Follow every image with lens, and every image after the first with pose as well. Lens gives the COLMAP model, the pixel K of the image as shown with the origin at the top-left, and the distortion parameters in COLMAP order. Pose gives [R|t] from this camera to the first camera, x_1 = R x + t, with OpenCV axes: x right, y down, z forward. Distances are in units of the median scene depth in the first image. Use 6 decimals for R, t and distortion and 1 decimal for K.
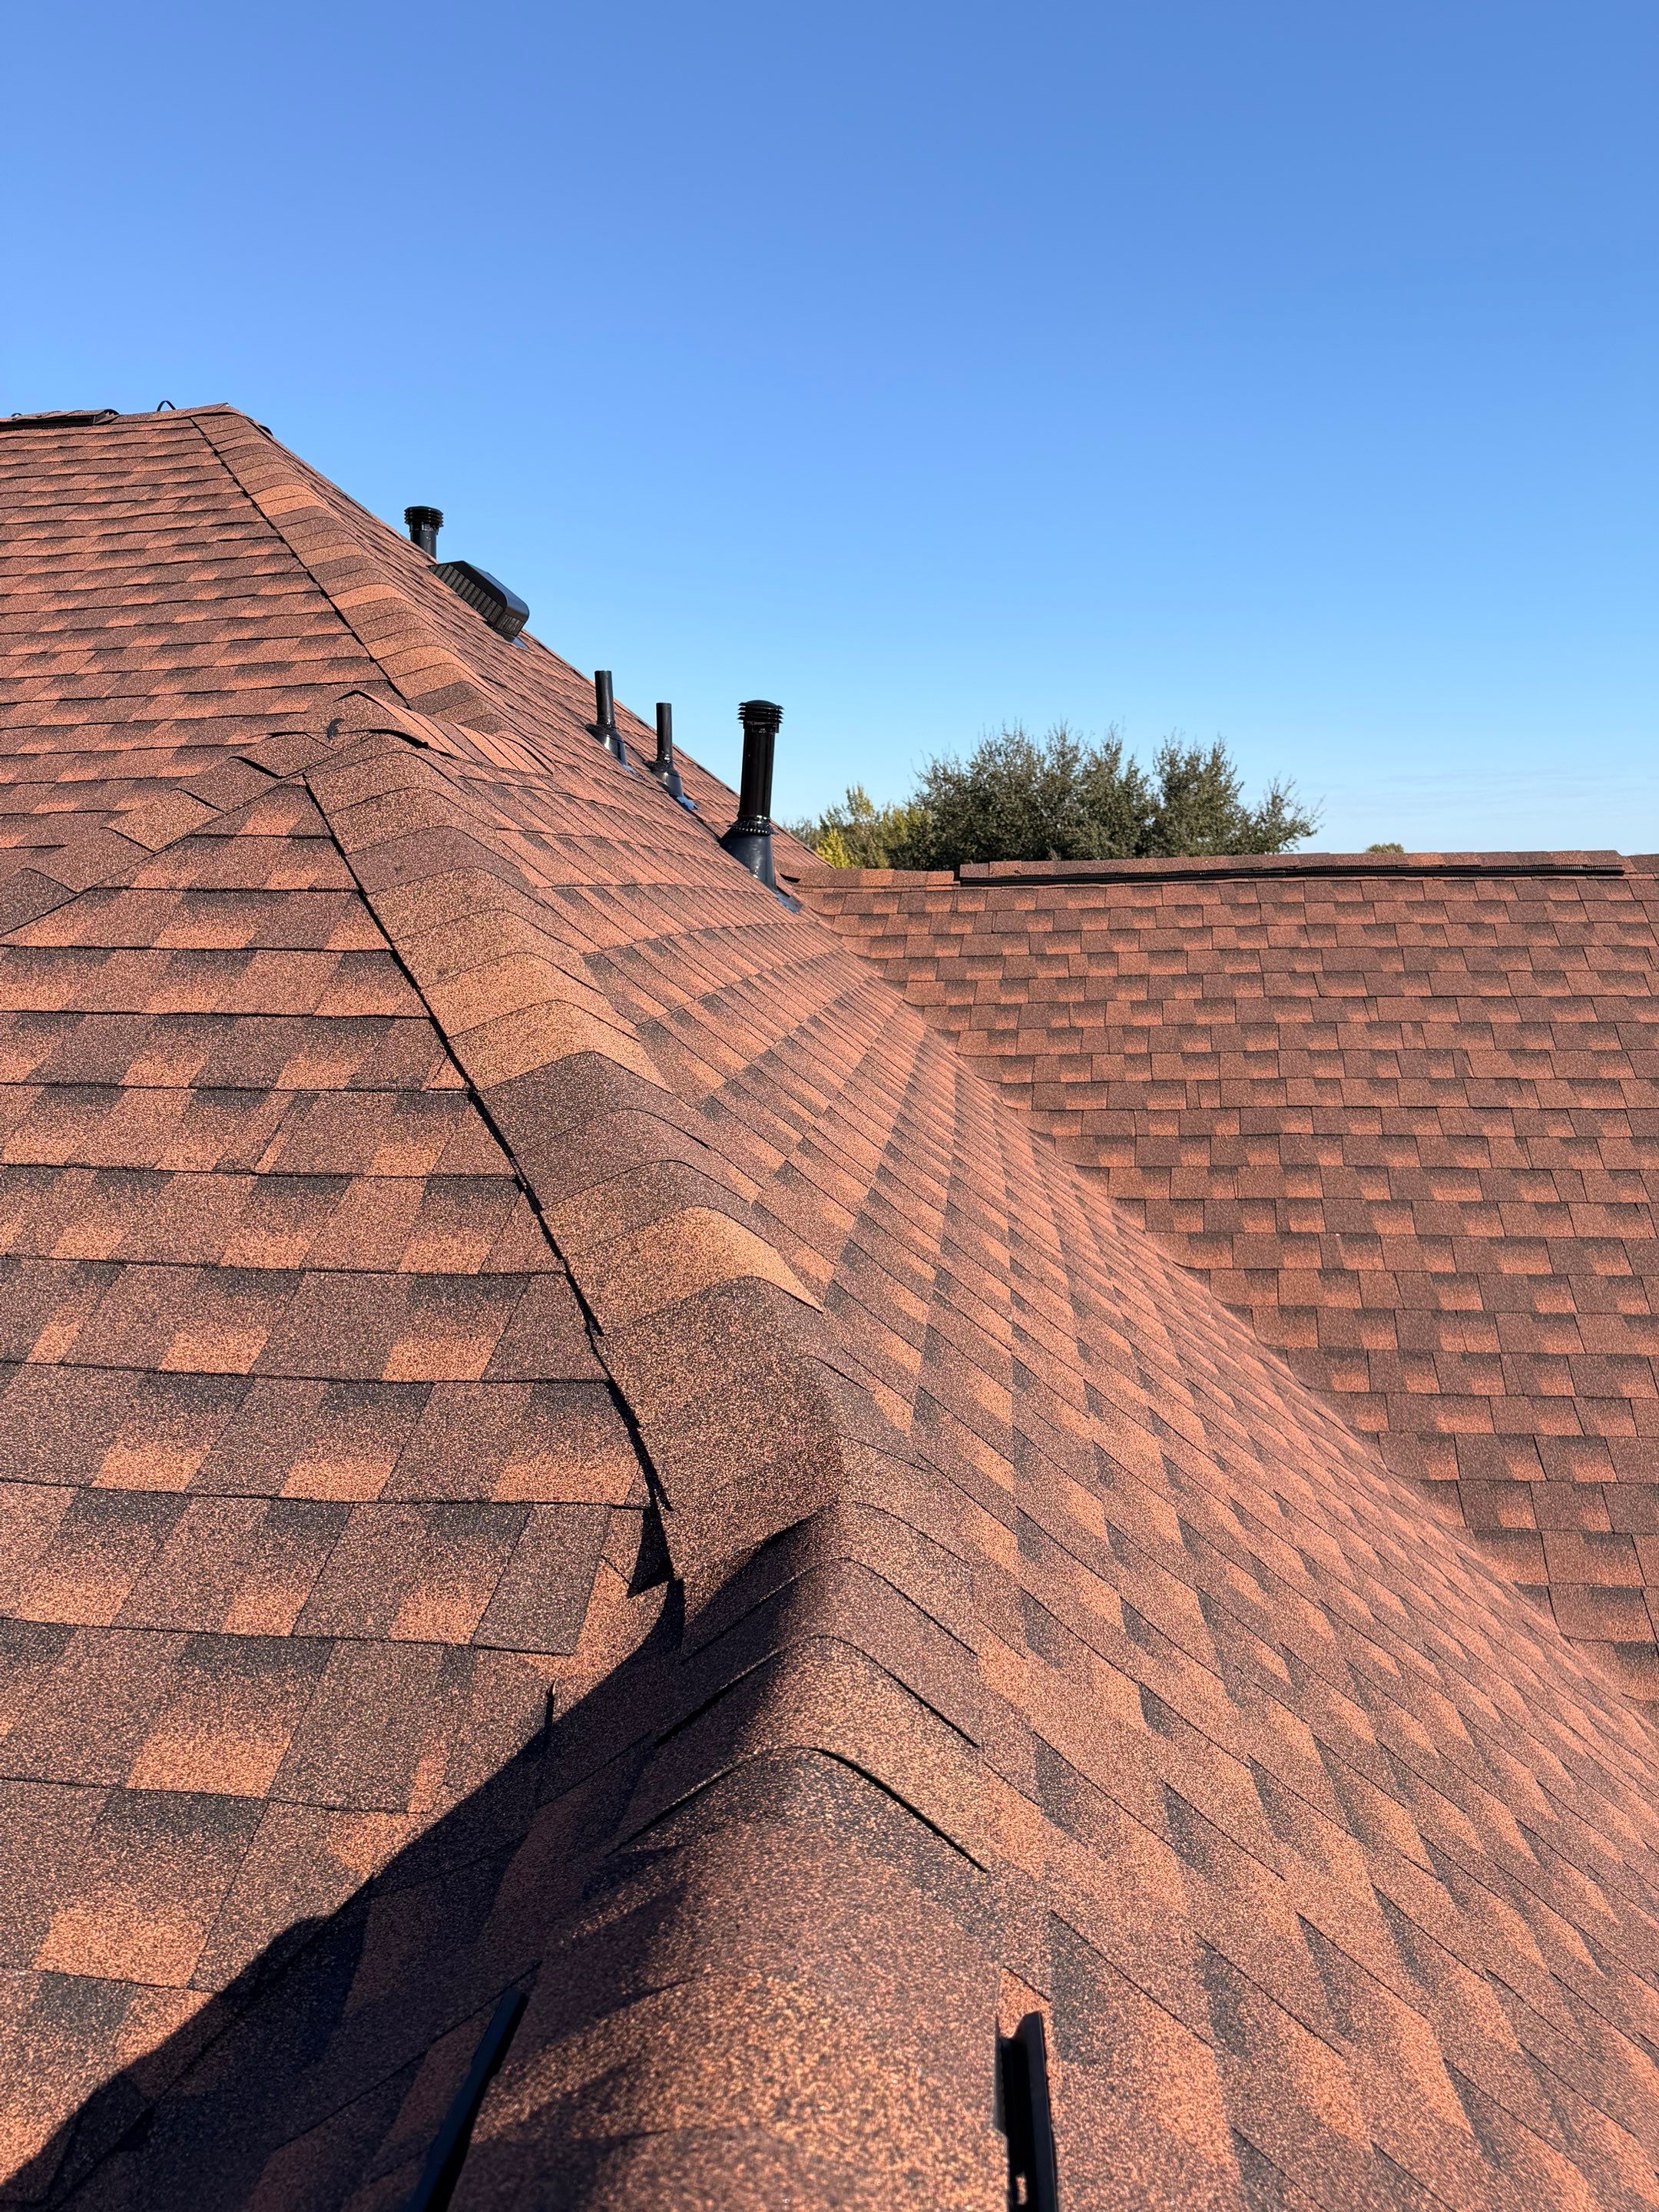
lens RADIAL K [[1588.1, 0, 785.4], [0, 1588.1, 1115.4], [0, 0, 1]] dist [0.147819, -0.247949]
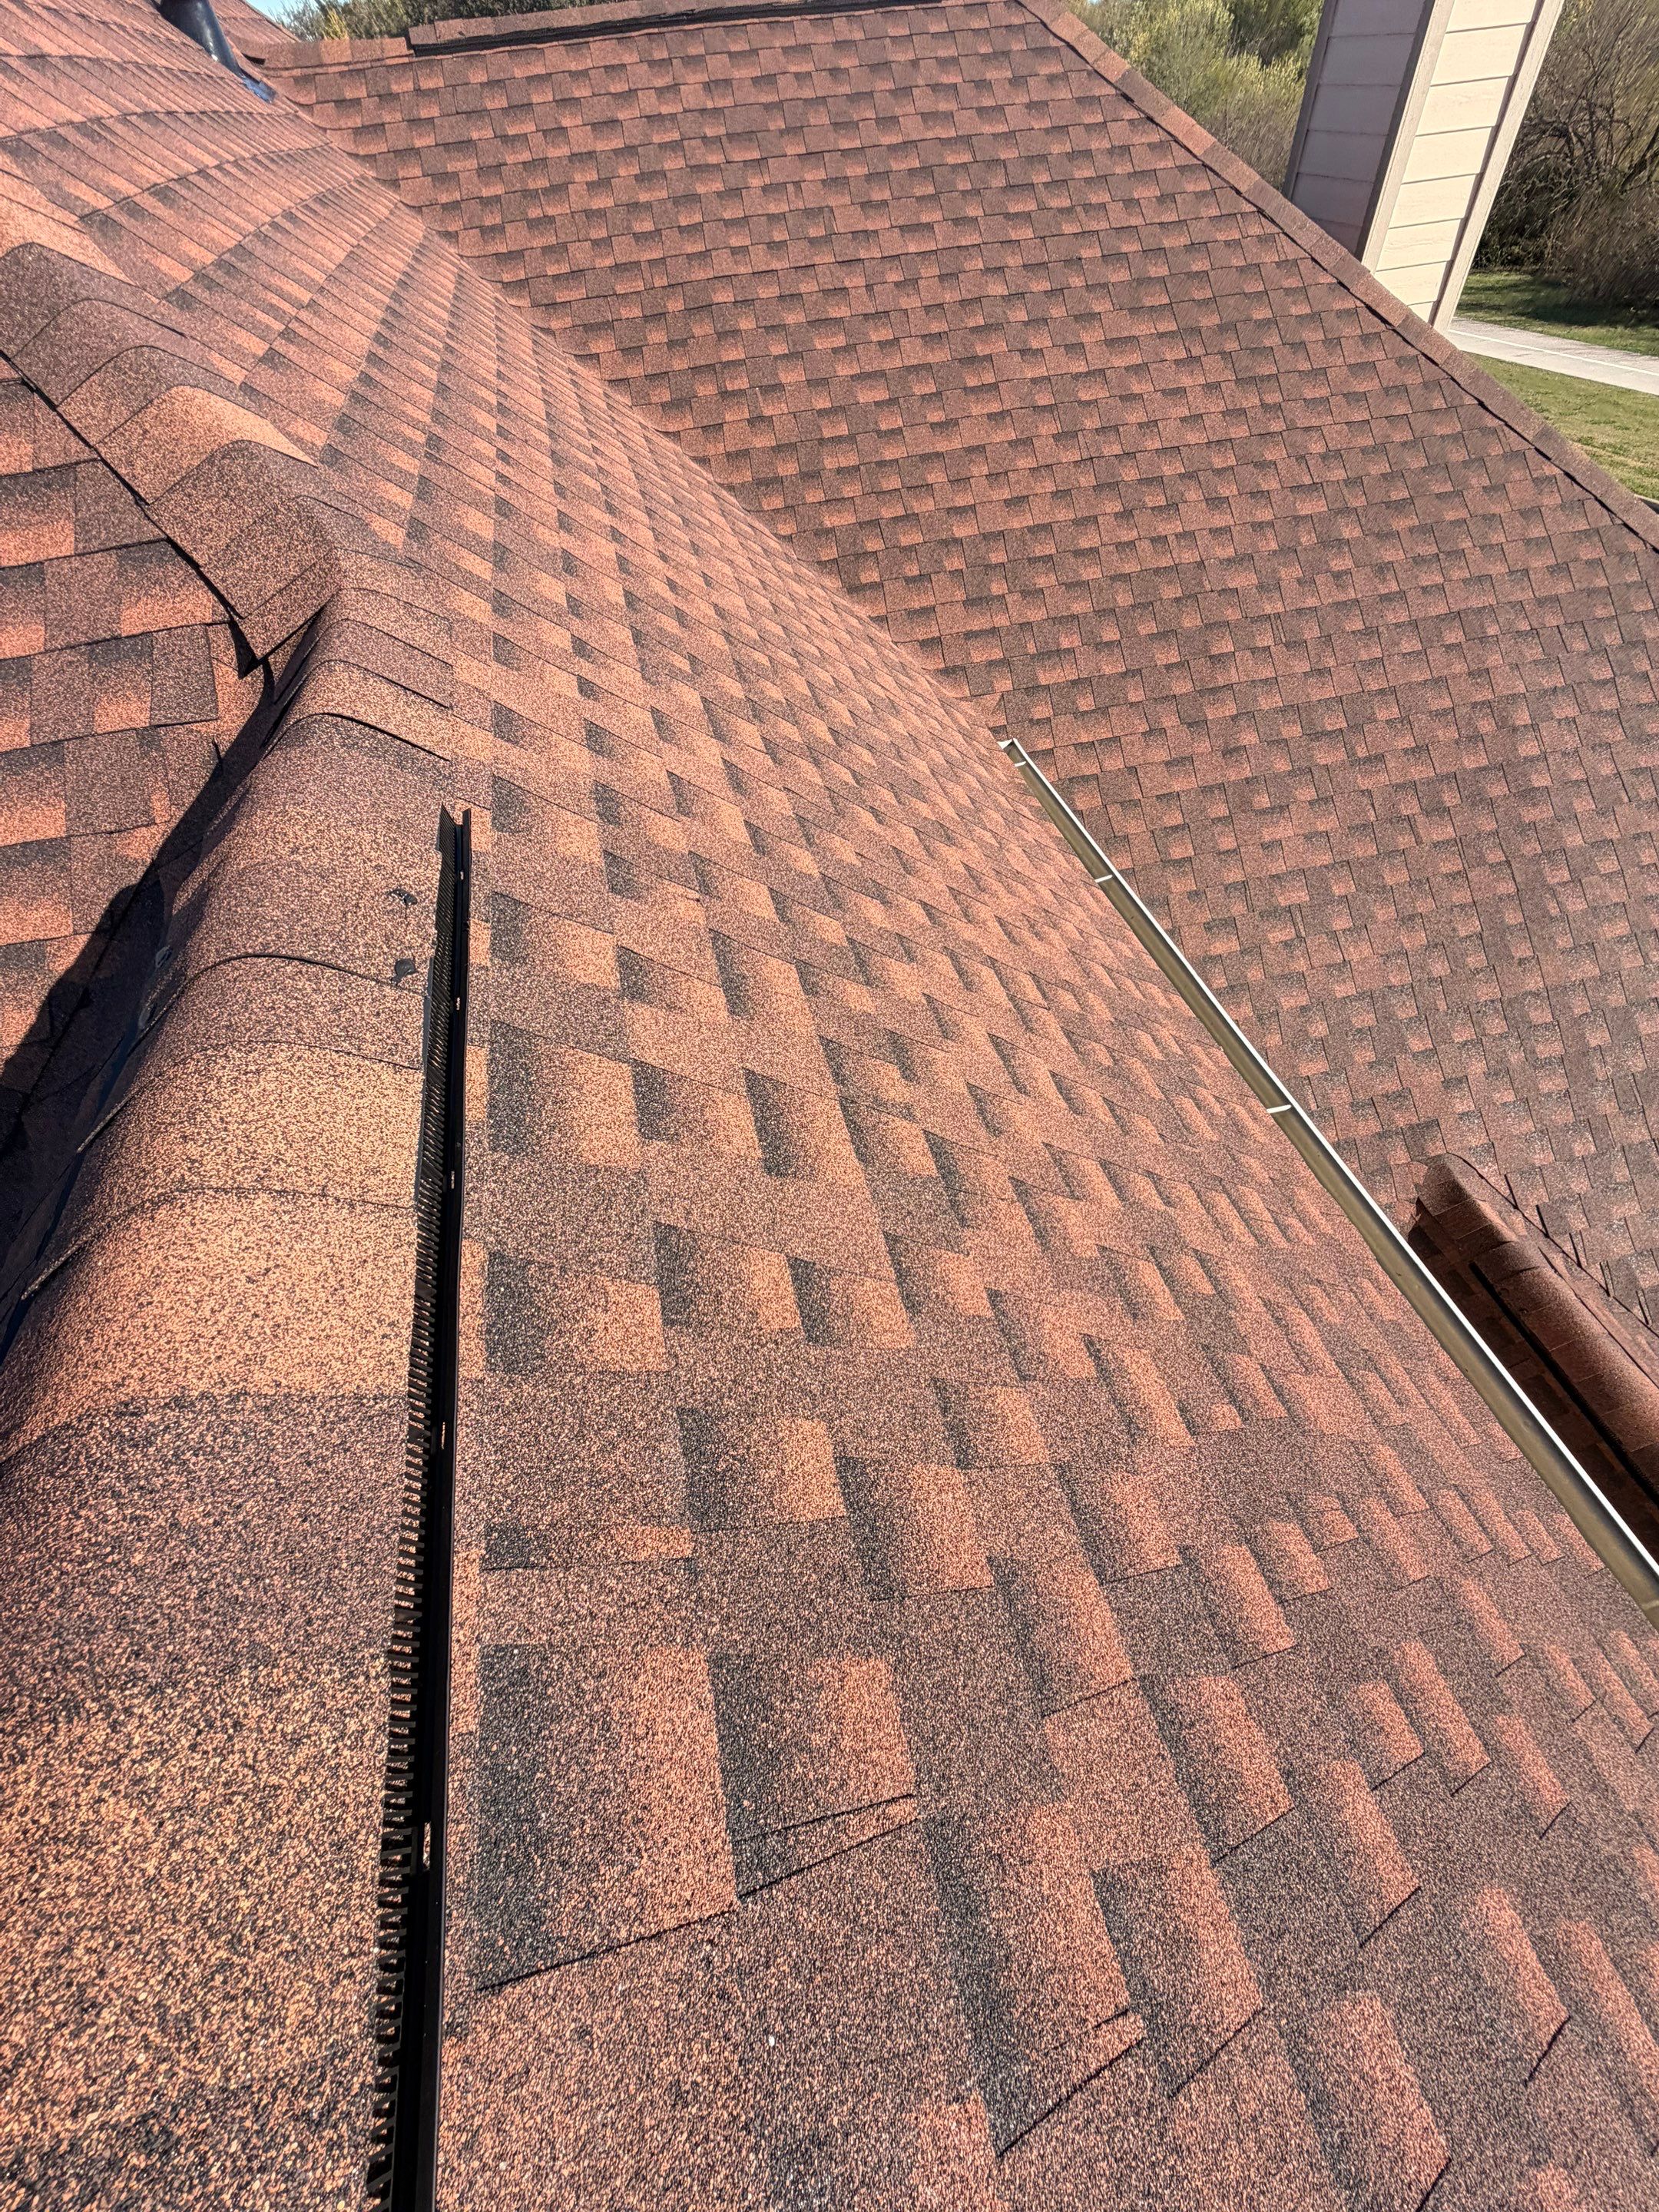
lens RADIAL K [[897.5, 0, 844.5], [0, 897.5, 1137.7], [0, 0, 1]] dist [0.000032, 0.000596]
pose [[0.937077, -0.303054, 0.173337, 0.086368], [0.112354, 0.731852, 0.672138, 0.043766], [-0.330551, -0.610370, 0.719850, -0.076701]]
